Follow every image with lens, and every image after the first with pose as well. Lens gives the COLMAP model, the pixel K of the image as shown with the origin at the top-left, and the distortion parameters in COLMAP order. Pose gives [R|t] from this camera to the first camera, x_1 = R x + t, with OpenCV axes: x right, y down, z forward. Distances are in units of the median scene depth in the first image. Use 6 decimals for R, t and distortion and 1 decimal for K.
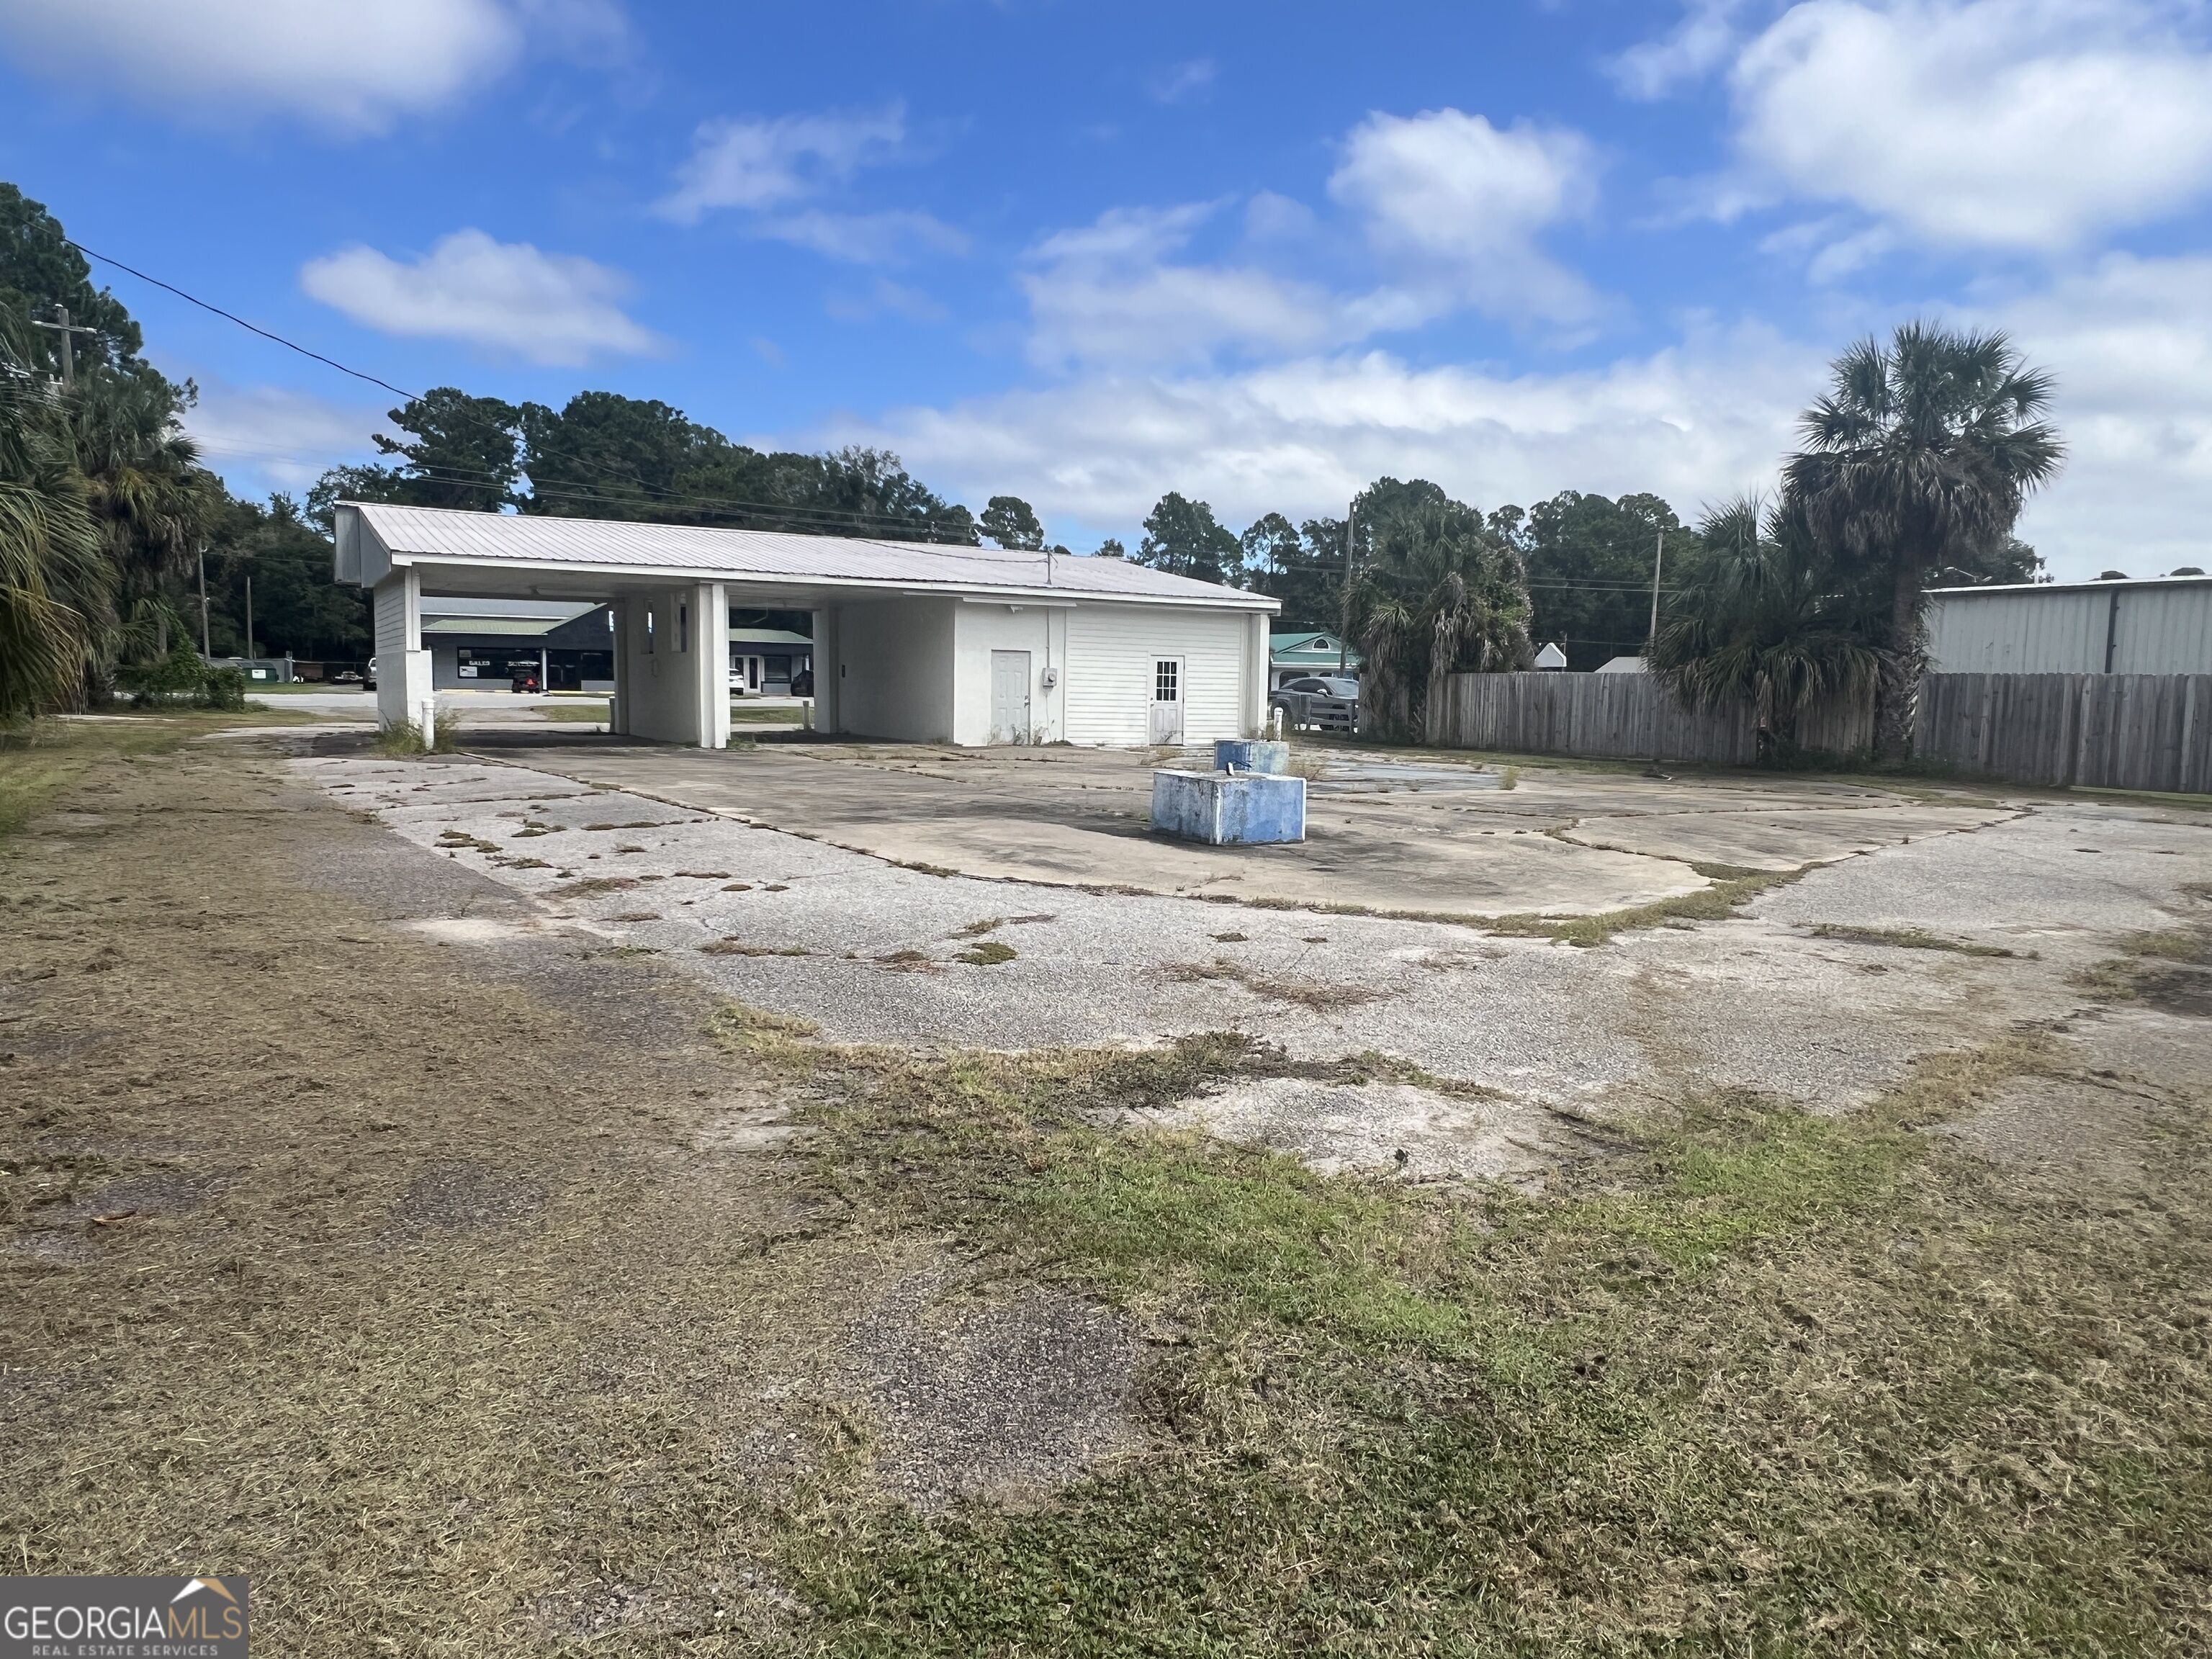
lens RADIAL K [[1432.9, 0, 1103.1], [0, 1432.9, 828.0], [0, 0, 1]] dist [-0.002719, -0.002459]
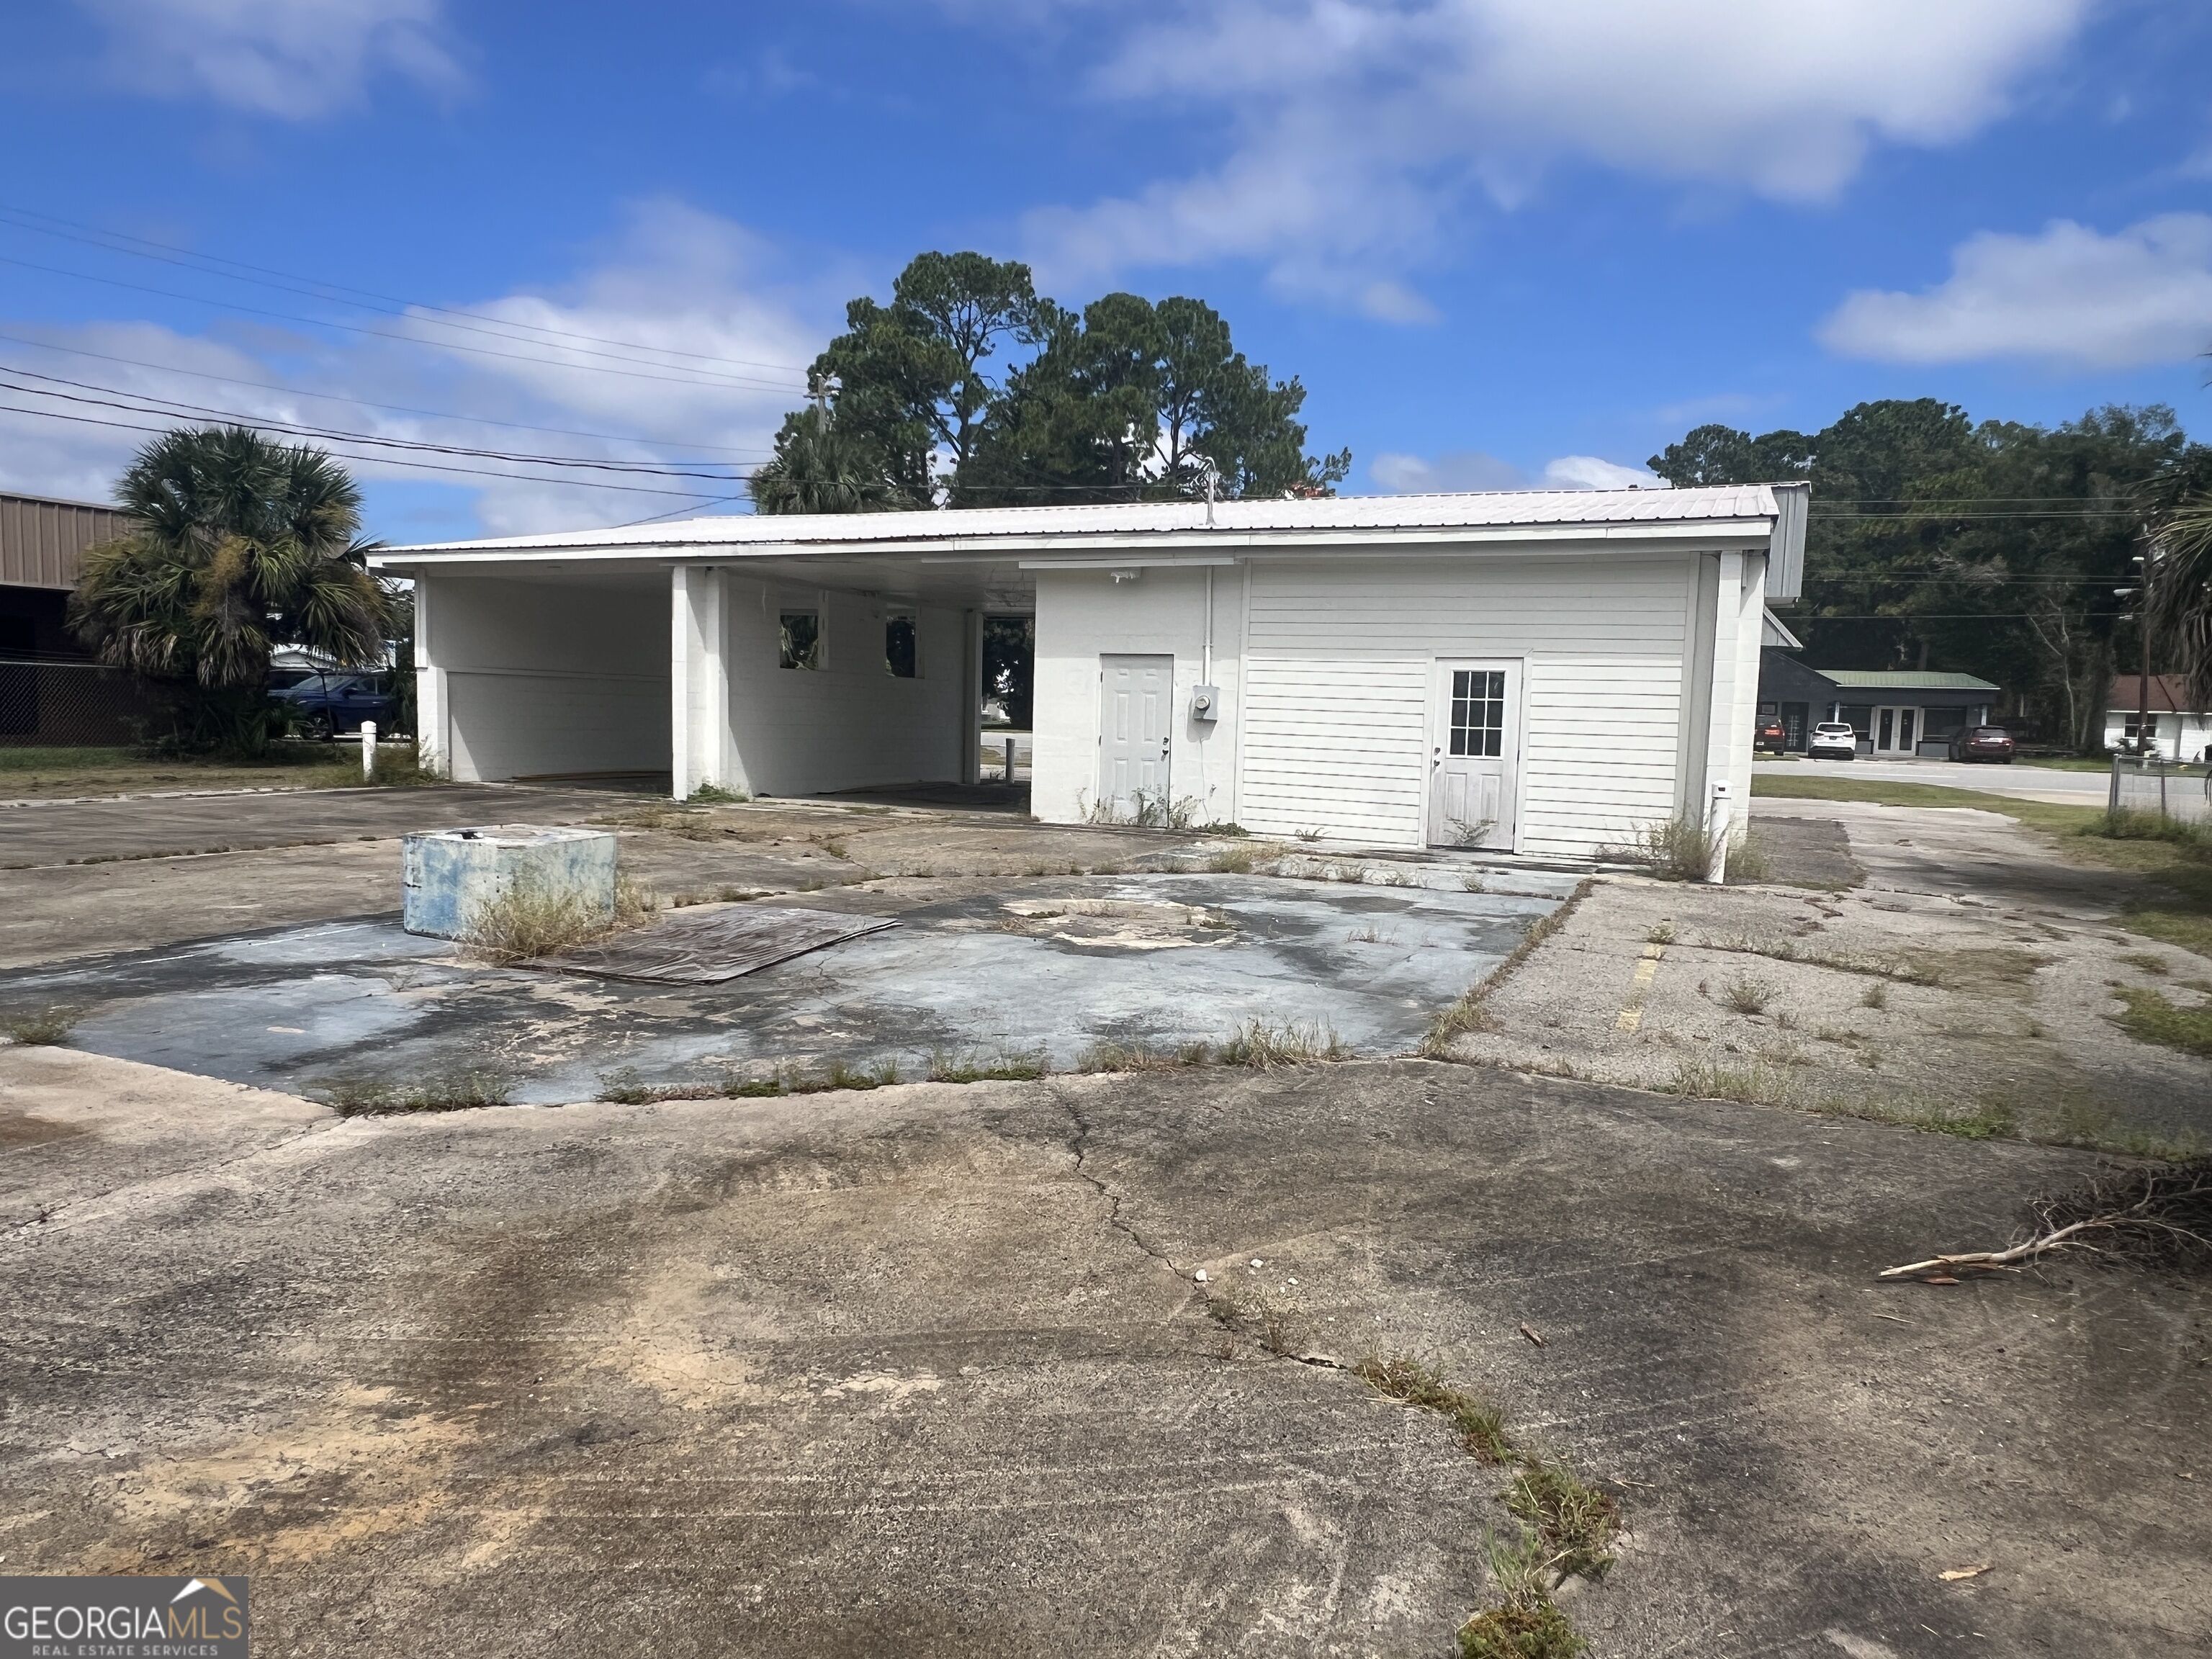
lens RADIAL K [[1432.9, 0, 1107.3], [0, 1432.9, 836.8], [0, 0, 1]] dist [-0.002719, -0.002459]
pose [[0.581572, 0.068900, -0.810572, 0.353066], [-0.099814, 0.994922, 0.012956, -0.056824], [0.807348, 0.073372, 0.585496, 0.634871]]
